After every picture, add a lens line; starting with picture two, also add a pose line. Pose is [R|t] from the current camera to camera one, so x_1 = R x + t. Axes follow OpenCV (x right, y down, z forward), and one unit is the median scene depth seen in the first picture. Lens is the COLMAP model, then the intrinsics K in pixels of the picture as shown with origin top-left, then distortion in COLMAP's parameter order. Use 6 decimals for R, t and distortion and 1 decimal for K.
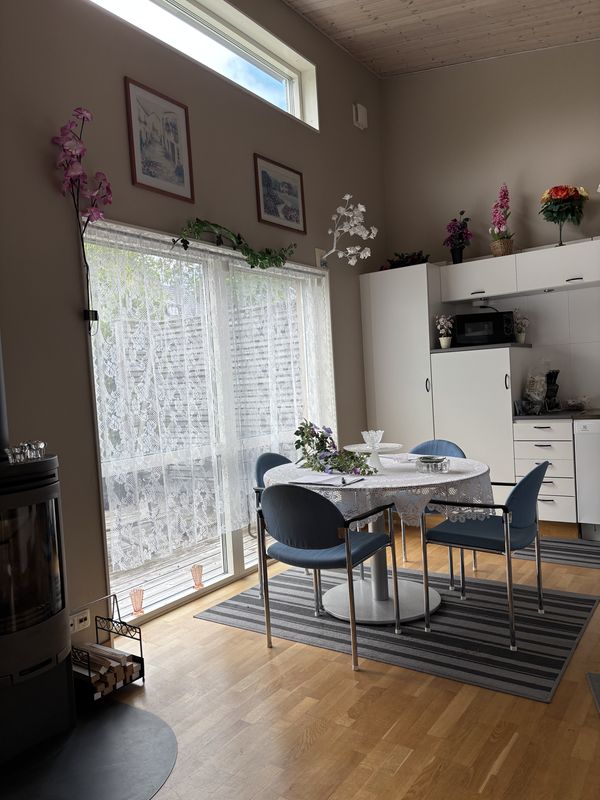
lens RADIAL K [[604.6, 0, 297.4], [0, 604.6, 403.6], [0, 0, 1]] dist [0.040146, -0.051745]
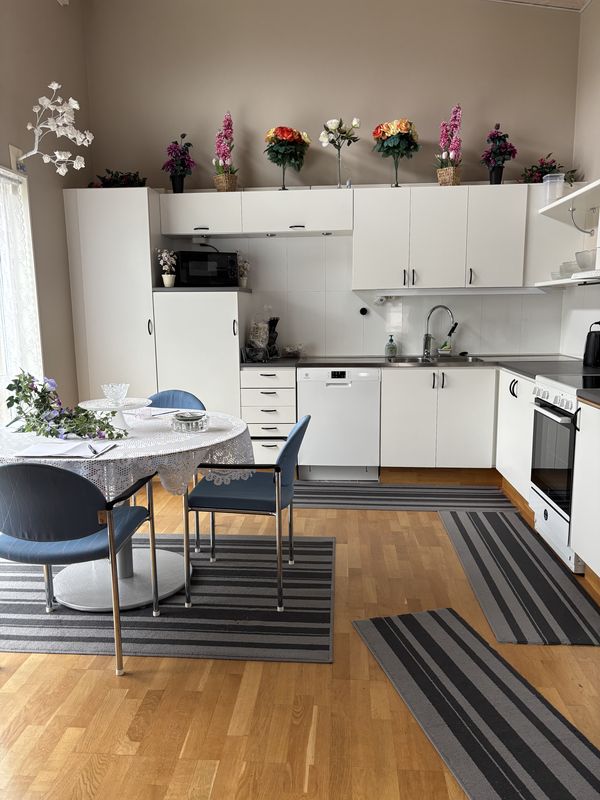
lens RADIAL K [[604.6, 0, 299.0], [0, 604.6, 407.8], [0, 0, 1]] dist [0.040146, -0.051745]
pose [[0.860502, -0.032605, 0.508403, -0.082162], [-0.023204, 0.994406, 0.103049, -0.014197], [-0.508919, -0.100471, 0.854931, 0.151716]]
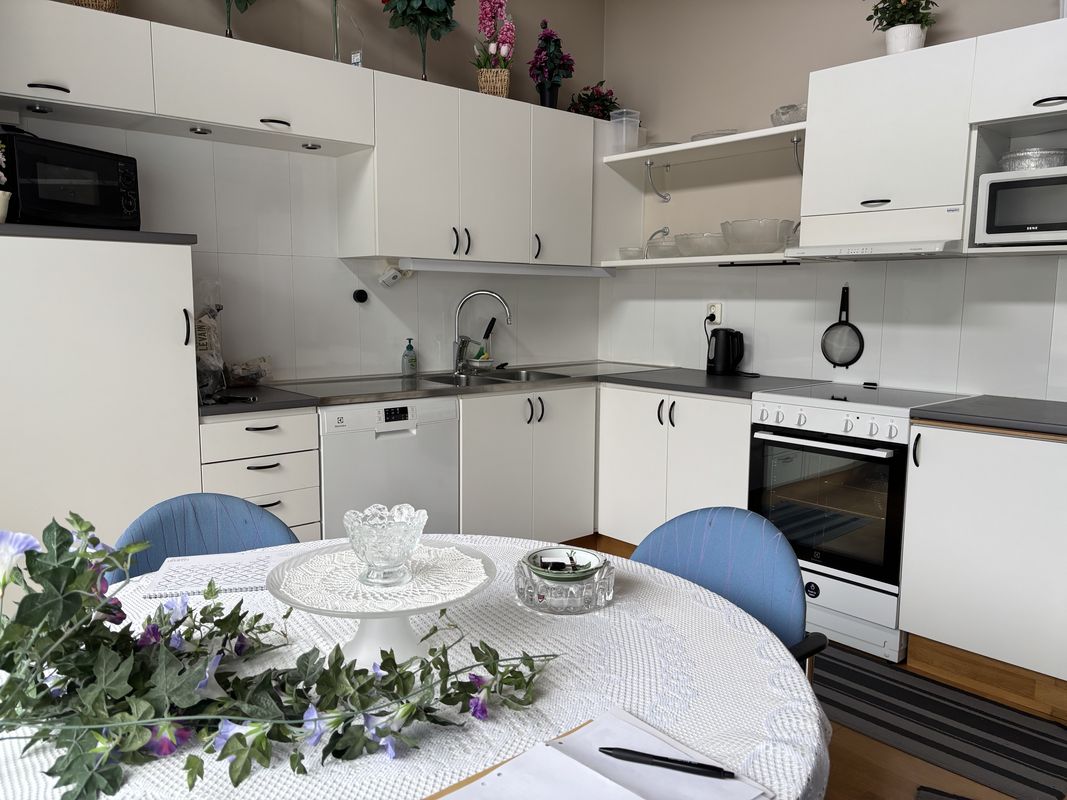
lens RADIAL K [[806.4, 0, 534.4], [0, 806.4, 408.0], [0, 0, 1]] dist [0.040146, -0.051745]
pose [[0.242154, -0.068824, 0.967794, -0.196736], [0.010184, 0.997606, 0.068396, -0.021840], [-0.970184, -0.006706, 0.242275, 0.853837]]
